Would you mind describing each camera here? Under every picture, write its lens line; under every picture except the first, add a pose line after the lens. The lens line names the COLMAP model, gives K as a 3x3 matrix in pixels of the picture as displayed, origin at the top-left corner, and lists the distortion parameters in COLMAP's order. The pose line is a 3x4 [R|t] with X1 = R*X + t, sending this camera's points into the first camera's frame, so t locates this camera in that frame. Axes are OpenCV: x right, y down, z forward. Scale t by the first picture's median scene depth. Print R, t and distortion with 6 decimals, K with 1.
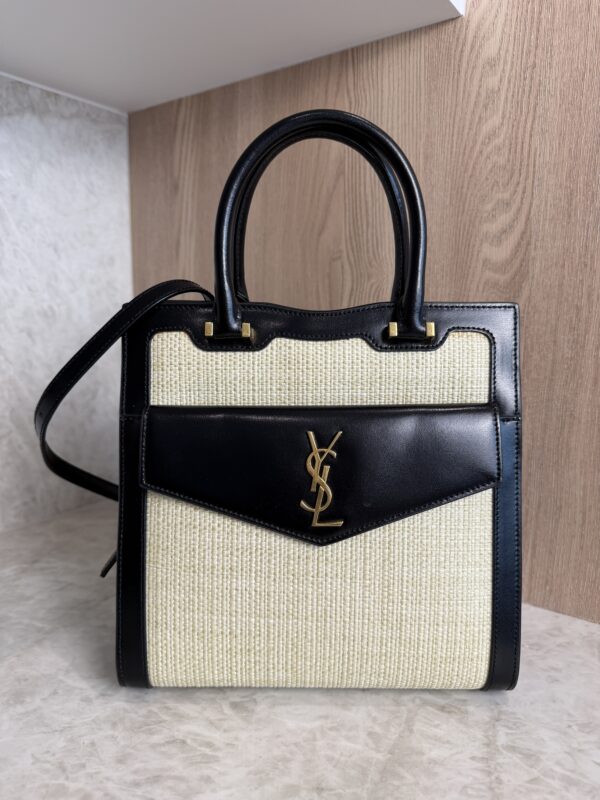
lens RADIAL K [[586.7, 0, 302.4], [0, 586.7, 399.5], [0, 0, 1]] dist [-0.025696, 0.003893]
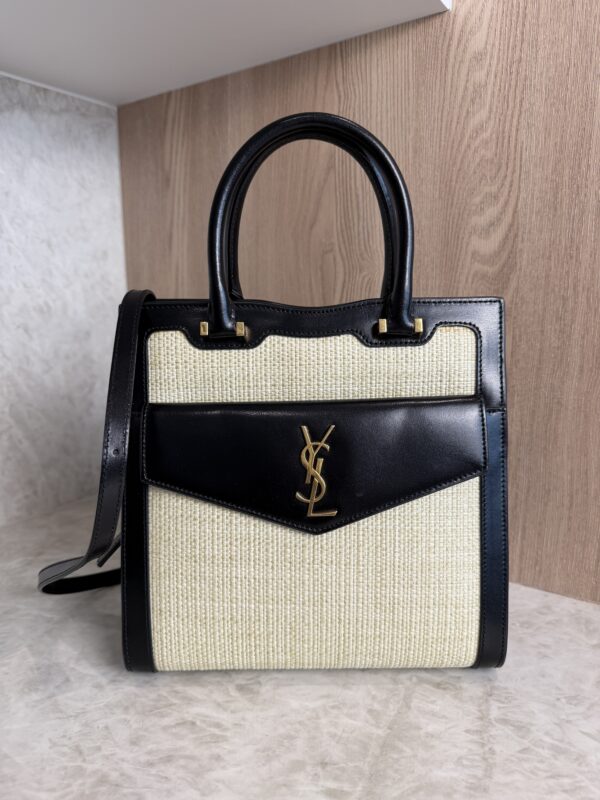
lens RADIAL K [[586.2, 0, 302.5], [0, 586.2, 399.3], [0, 0, 1]] dist [-0.023353, 0.001982]
pose [[0.999719, -0.019295, 0.013803, -0.007260], [0.018896, 0.999415, 0.028509, -0.017095], [-0.014345, -0.028240, 0.999498, -0.028341]]
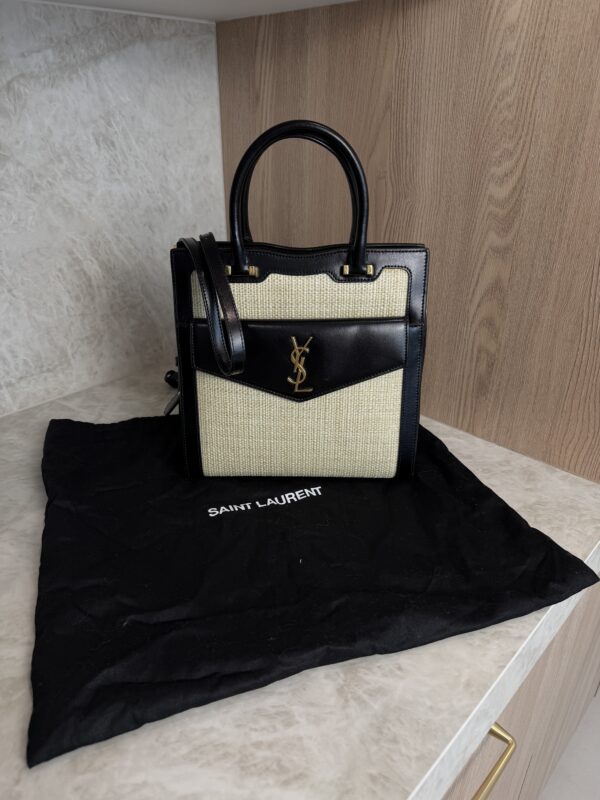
lens RADIAL K [[575.1, 0, 298.9], [0, 575.1, 399.1], [0, 0, 1]] dist [0.021342, -0.042773]
pose [[0.989112, 0.060591, -0.134111, 0.097382], [-0.016257, 0.950717, 0.309634, -0.214223], [0.146263, -0.304083, 0.941351, -0.438851]]
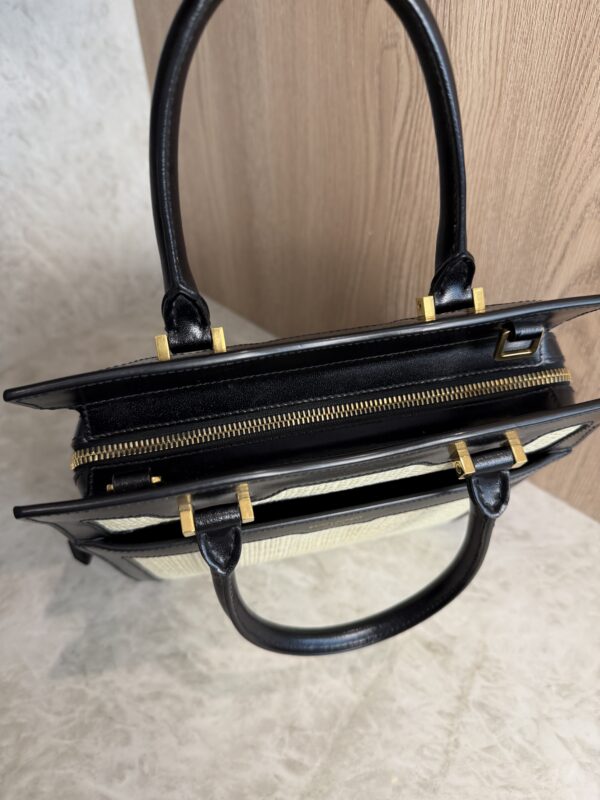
lens RADIAL K [[594.6, 0, 297.6], [0, 594.6, 397.6], [0, 0, 1]] dist [-0.043213, 0.011769]
pose [[0.983773, 0.077193, -0.161960, 0.117876], [0.021632, 0.845092, 0.534182, -0.329839], [0.178106, -0.529018, 0.829710, 0.257254]]
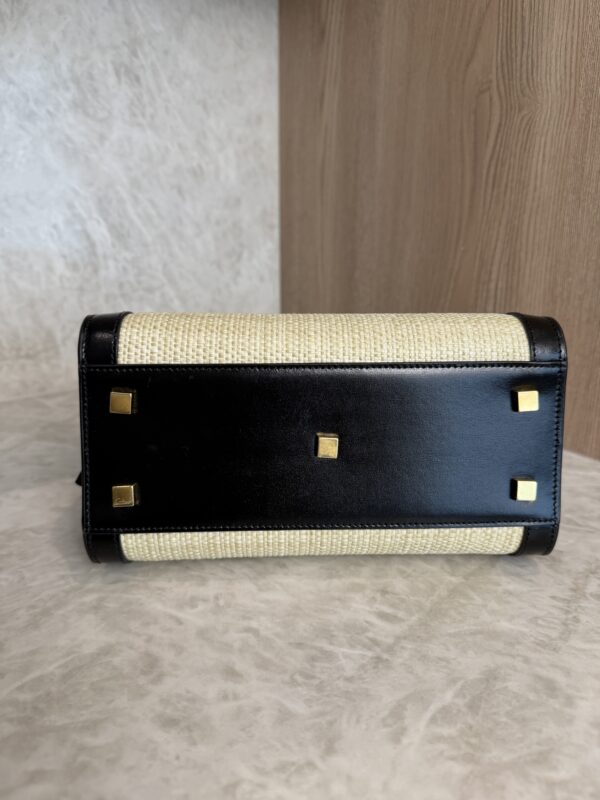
lens RADIAL K [[589.3, 0, 297.4], [0, 589.3, 398.5], [0, 0, 1]] dist [-0.033228, 0.002583]
pose [[0.954154, 0.084669, -0.287092, 0.100903], [-0.040948, 0.987064, 0.155010, 0.119404], [0.296503, -0.136148, 0.945278, 0.013861]]
